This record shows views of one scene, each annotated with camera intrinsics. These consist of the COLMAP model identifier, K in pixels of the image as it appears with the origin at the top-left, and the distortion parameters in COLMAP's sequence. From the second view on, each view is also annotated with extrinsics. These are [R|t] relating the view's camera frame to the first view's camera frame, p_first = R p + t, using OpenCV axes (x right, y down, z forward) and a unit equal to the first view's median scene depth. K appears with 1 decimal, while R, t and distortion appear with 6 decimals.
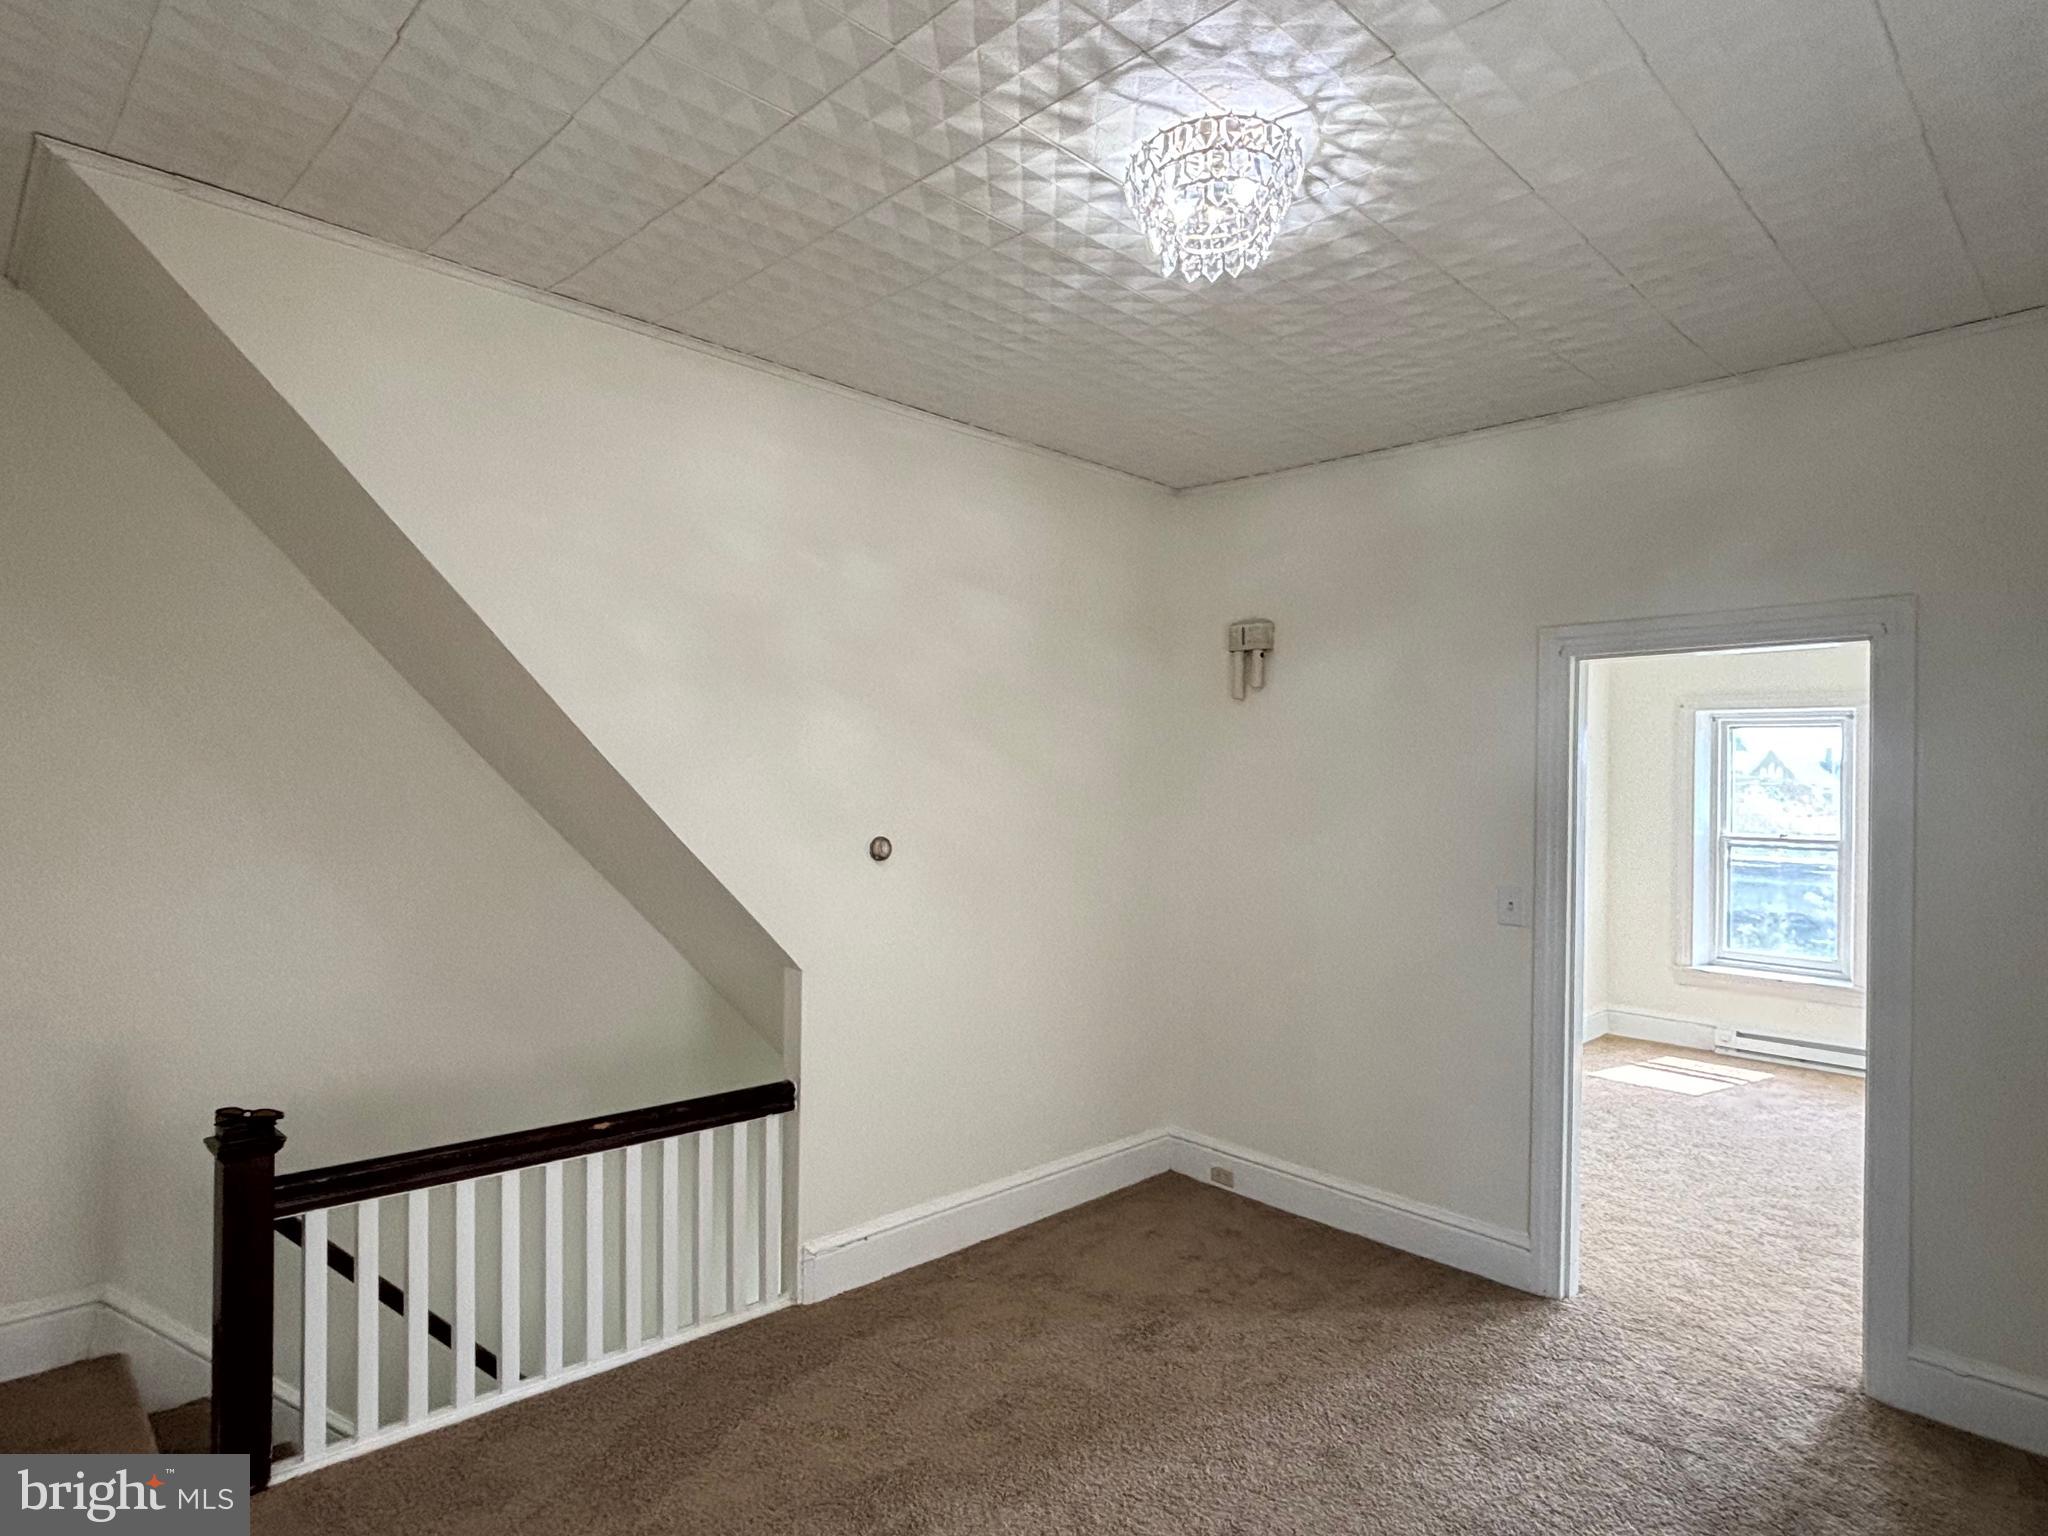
lens RADIAL K [[1152.4, 0, 1022.1], [0, 1152.4, 774.7], [0, 0, 1]] dist [0.002866, -0.000222]
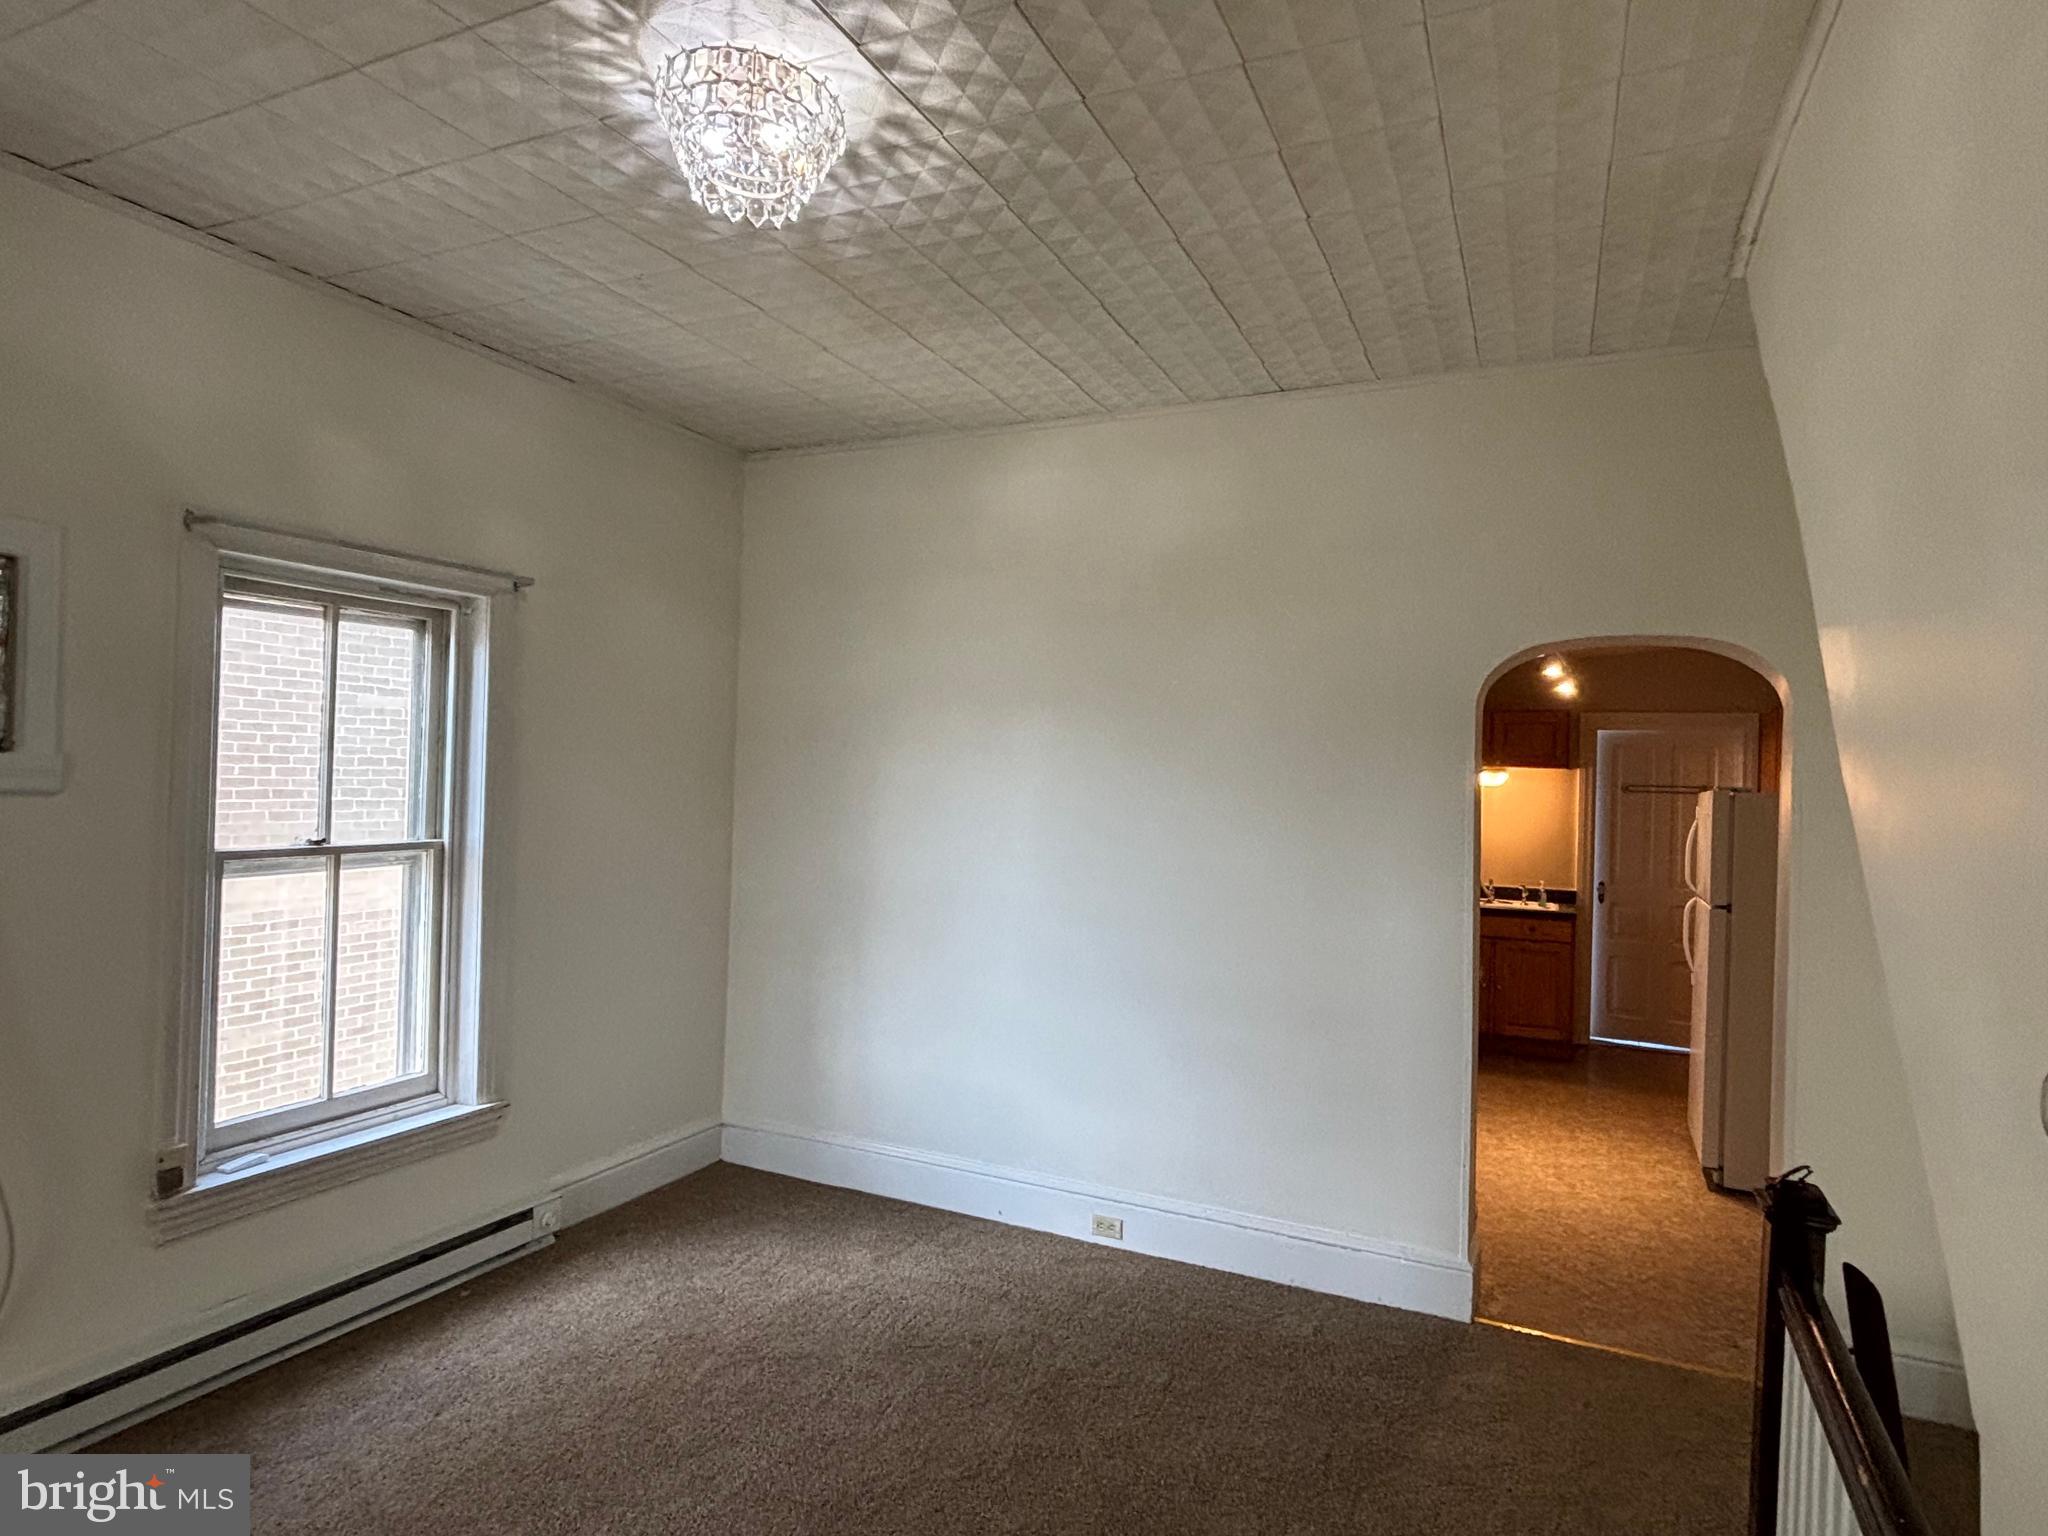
lens RADIAL K [[1152.4, 0, 1030.4], [0, 1152.4, 775.3], [0, 0, 1]] dist [0.002866, -0.000222]
pose [[-0.934463, -0.047070, -0.352936, 0.210867], [-0.049092, 0.998789, -0.003225, 0.014733], [0.352661, 0.014313, -0.935642, 1.593572]]
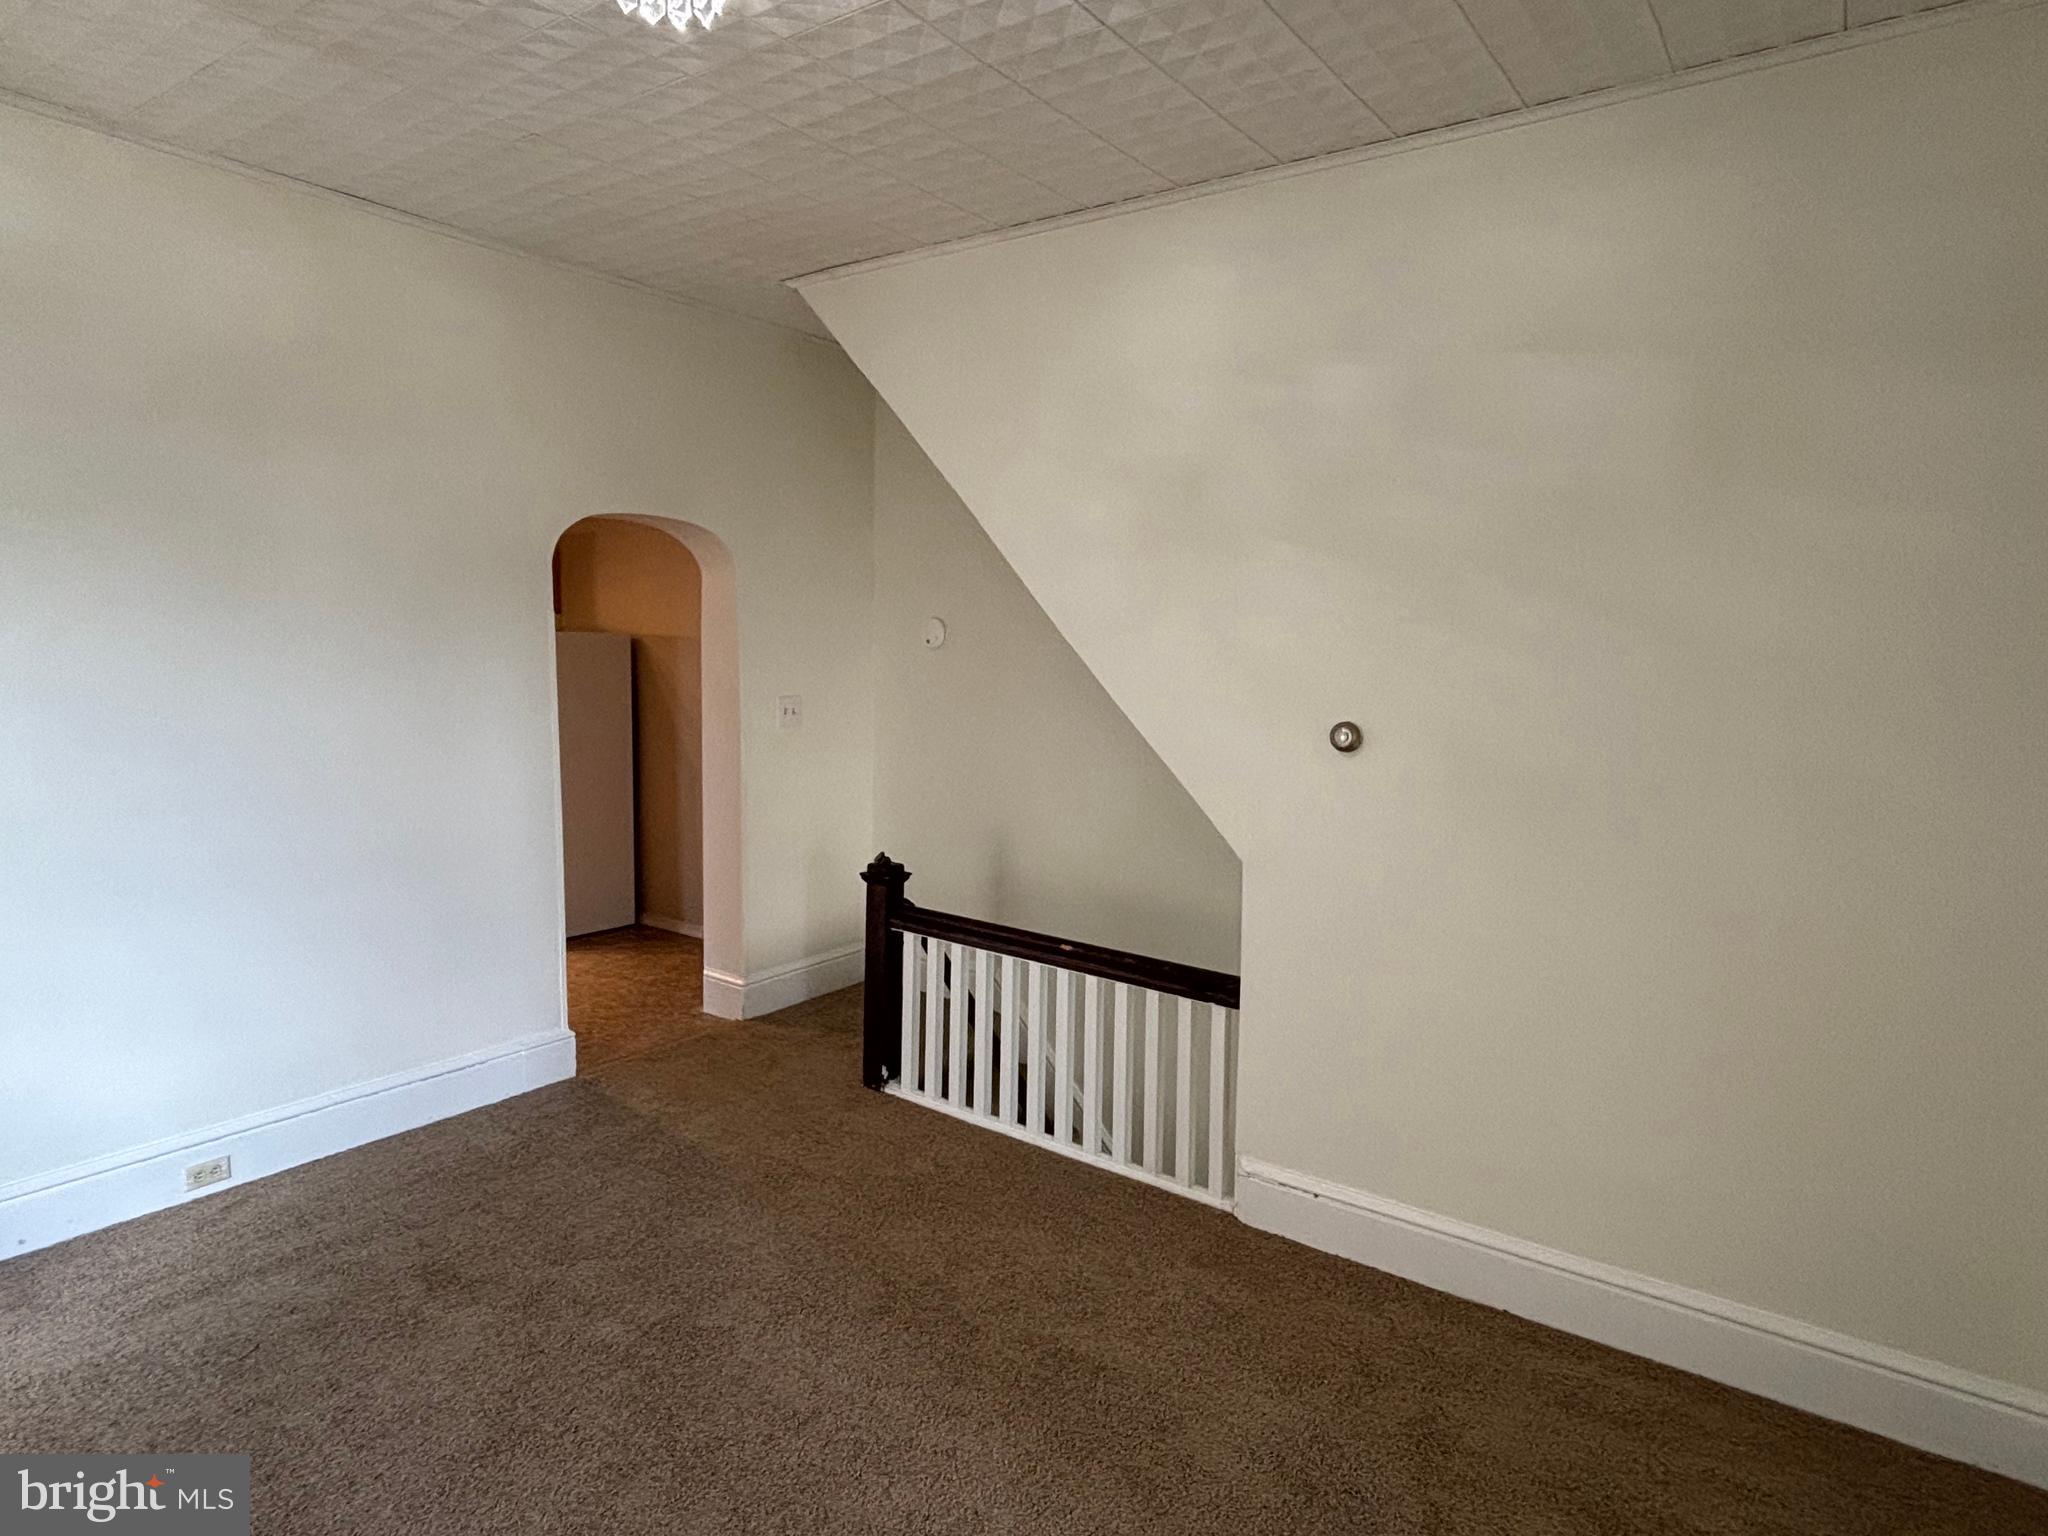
lens RADIAL K [[1152.4, 0, 1022.8], [0, 1152.4, 768.3], [0, 0, 1]] dist [0.002866, -0.000222]
pose [[0.165754, 0.090242, -0.982030, 0.876872], [-0.019541, 0.995909, 0.088219, 0.029956], [0.985974, 0.004567, 0.166839, 0.903076]]
